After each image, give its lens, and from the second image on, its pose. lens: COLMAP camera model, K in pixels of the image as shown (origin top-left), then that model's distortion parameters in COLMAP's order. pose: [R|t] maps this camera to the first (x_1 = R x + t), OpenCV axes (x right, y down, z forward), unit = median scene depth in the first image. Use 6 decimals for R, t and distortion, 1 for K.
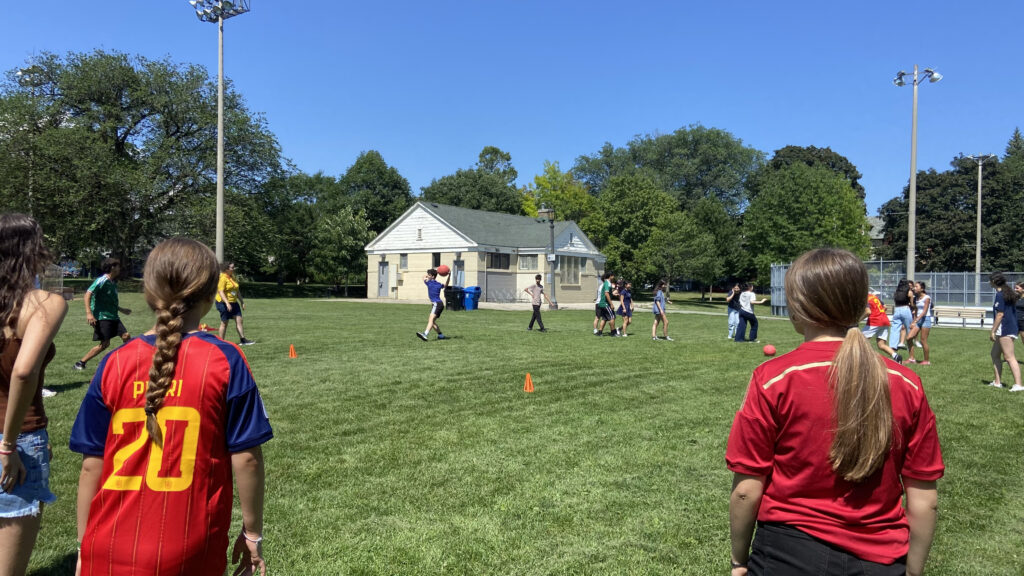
lens RADIAL K [[776.5, 0, 493.6], [0, 776.5, 289.4], [0, 0, 1]] dist [0.000769, -0.001391]
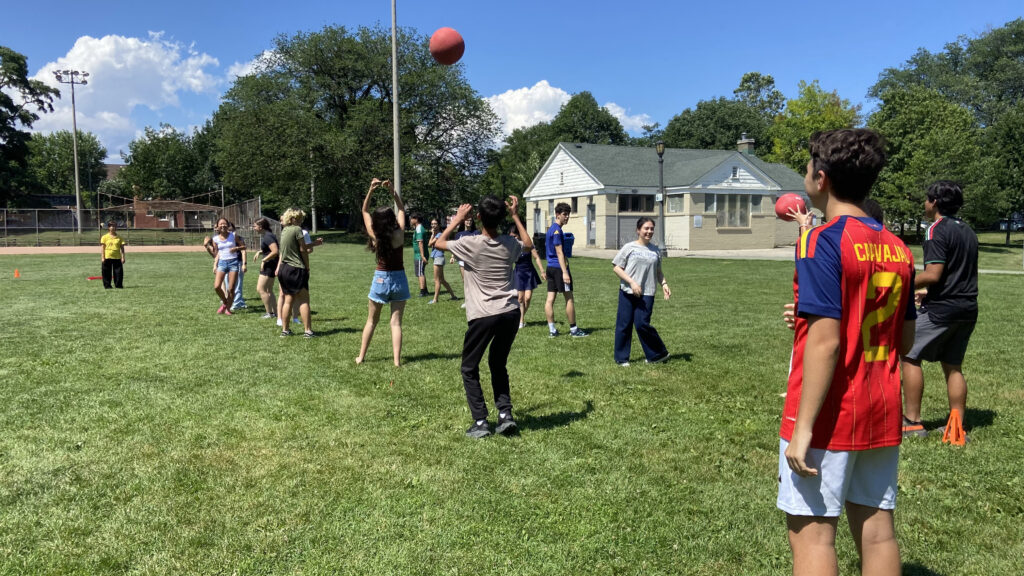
lens RADIAL K [[776.5, 0, 493.6], [0, 776.5, 289.4], [0, 0, 1]] dist [0.000769, -0.001391]
pose [[0.882155, 0.011500, -0.470819, 0.266429], [0.020507, 0.997816, 0.062794, 0.002786], [0.470512, -0.065049, 0.879992, 0.117895]]
